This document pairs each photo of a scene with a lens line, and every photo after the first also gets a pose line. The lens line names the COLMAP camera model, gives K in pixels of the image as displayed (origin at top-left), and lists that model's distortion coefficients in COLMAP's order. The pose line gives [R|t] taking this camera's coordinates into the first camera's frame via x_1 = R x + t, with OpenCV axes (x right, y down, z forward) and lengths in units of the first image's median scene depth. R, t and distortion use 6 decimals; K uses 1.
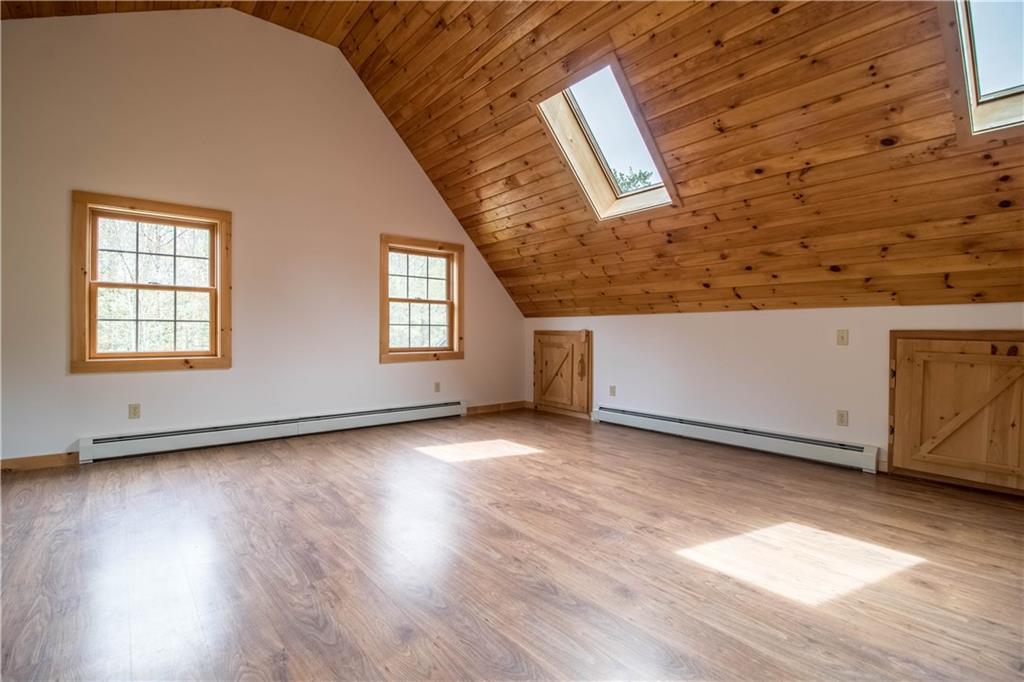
lens RADIAL K [[487.9, 0, 515.1], [0, 487.9, 337.2], [0, 0, 1]] dist [-0.002281, -0.000744]
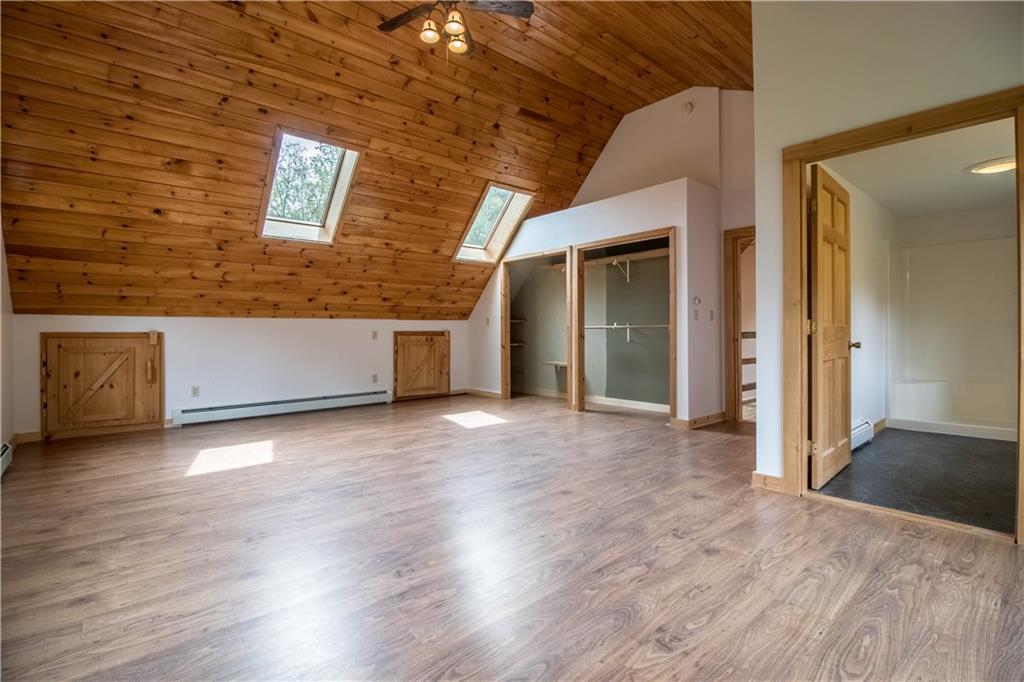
lens RADIAL K [[464.4, 0, 513.6], [0, 464.4, 337.2], [0, 0, 1]] dist [-0.002082, -0.000352]
pose [[-0.048247, -0.011754, 0.998766, -1.126928], [0.017746, 0.999763, 0.012623, -0.004676], [-0.998678, 0.018333, -0.048027, 0.547965]]
